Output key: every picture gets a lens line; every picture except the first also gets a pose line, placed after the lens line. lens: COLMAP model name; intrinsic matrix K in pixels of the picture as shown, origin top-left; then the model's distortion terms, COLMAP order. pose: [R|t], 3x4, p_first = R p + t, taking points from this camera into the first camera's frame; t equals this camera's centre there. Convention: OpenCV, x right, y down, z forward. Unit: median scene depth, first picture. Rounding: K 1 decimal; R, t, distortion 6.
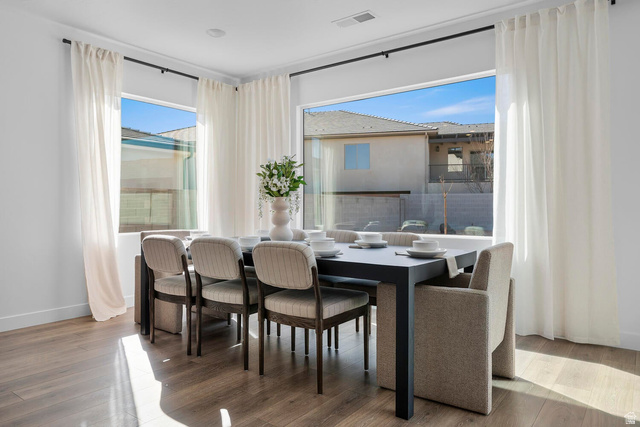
lens RADIAL K [[433.0, 0, 322.0], [0, 433.0, 215.3], [0, 0, 1]] dist [-0.018401, 0.012643]
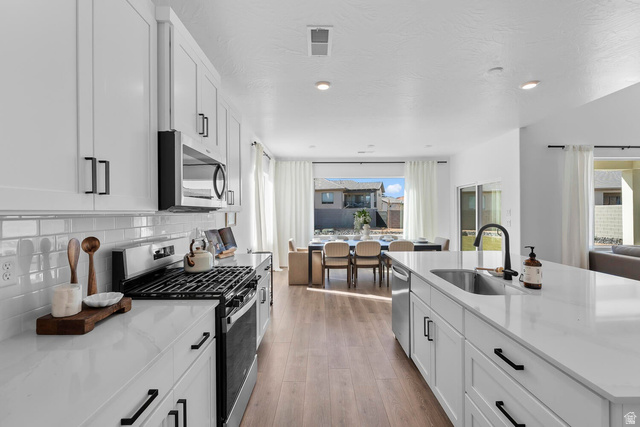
lens RADIAL K [[281.3, 0, 321.6], [0, 281.3, 212.2], [0, 0, 1]] dist [-0.007546, -0.000150]
pose [[0.800163, -0.001738, 0.599780, -1.263790], [0.011402, 0.999859, -0.012313, -0.090069], [-0.599674, 0.016691, 0.800070, -0.192201]]
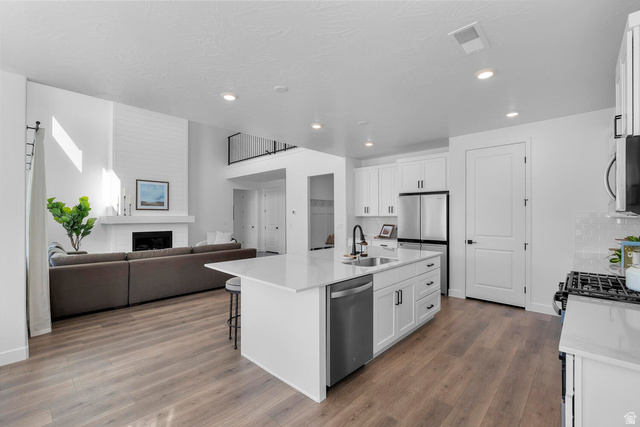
lens RADIAL K [[281.3, 0, 317.7], [0, 281.3, 213.4], [0, 0, 1]] dist [-0.007546, -0.000150]
pose [[-0.992732, 0.010213, 0.119916, -0.619494], [0.010865, 0.999930, 0.004784, -0.112629], [-0.119858, 0.006052, -0.992773, 0.979481]]
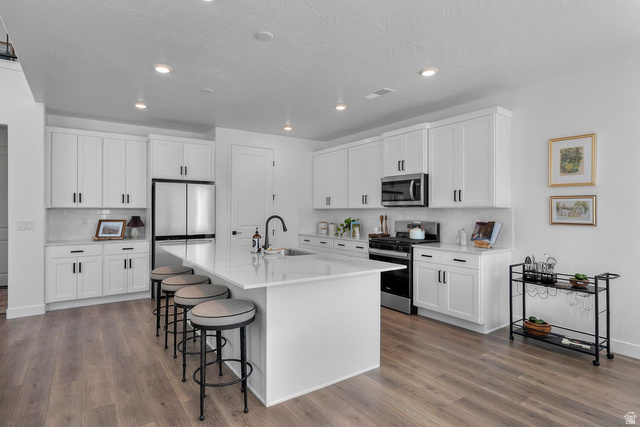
lens RADIAL K [[343.0, 0, 319.0], [0, 343.0, 209.0], [0, 0, 1]] dist [-0.002081, 0.001530]
pose [[-0.315399, 0.005142, -0.948945, 0.302503], [-0.011382, 0.999893, 0.009201, -0.101158], [0.948891, 0.013703, -0.315306, 0.509184]]
